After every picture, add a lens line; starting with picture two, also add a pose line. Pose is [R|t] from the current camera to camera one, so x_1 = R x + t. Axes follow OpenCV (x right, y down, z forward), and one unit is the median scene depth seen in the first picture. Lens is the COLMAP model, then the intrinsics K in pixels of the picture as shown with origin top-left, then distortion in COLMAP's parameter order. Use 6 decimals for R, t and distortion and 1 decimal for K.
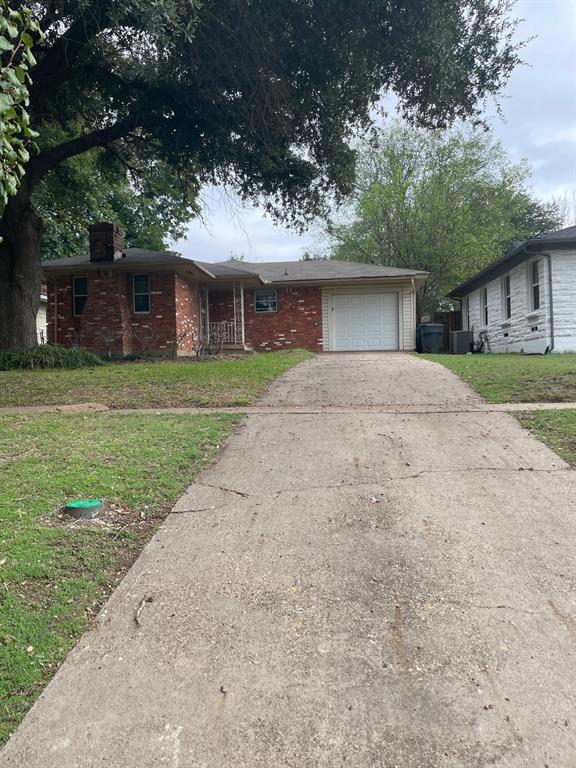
lens RADIAL K [[621.2, 0, 288.0], [0, 621.2, 384.0], [0, 0, 1]] dist [0.070824, -0.000846]
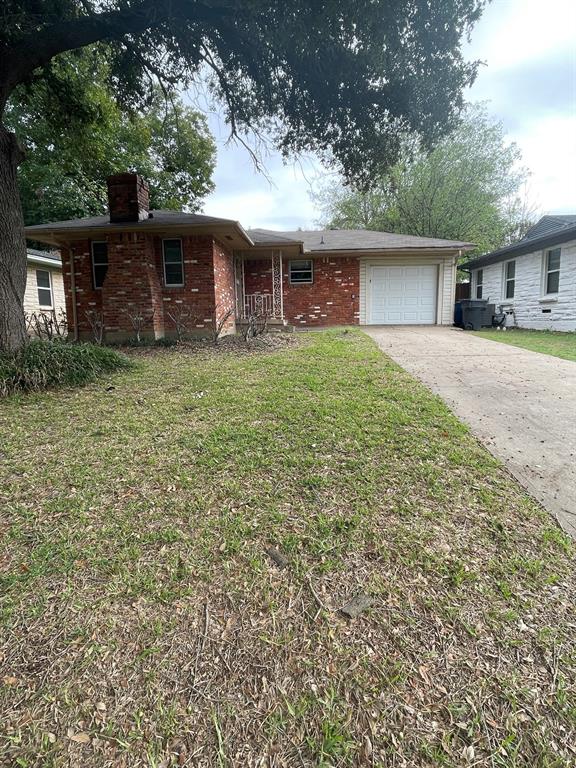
lens RADIAL K [[408.9, 0, 288.0], [0, 408.9, 384.0], [0, 0, 1]] dist [0.000551, -0.000175]
pose [[0.997958, -0.003111, 0.063795, -0.099485], [-0.006313, 0.989119, 0.146984, -0.055436], [-0.063559, -0.147087, 0.987079, 0.360880]]
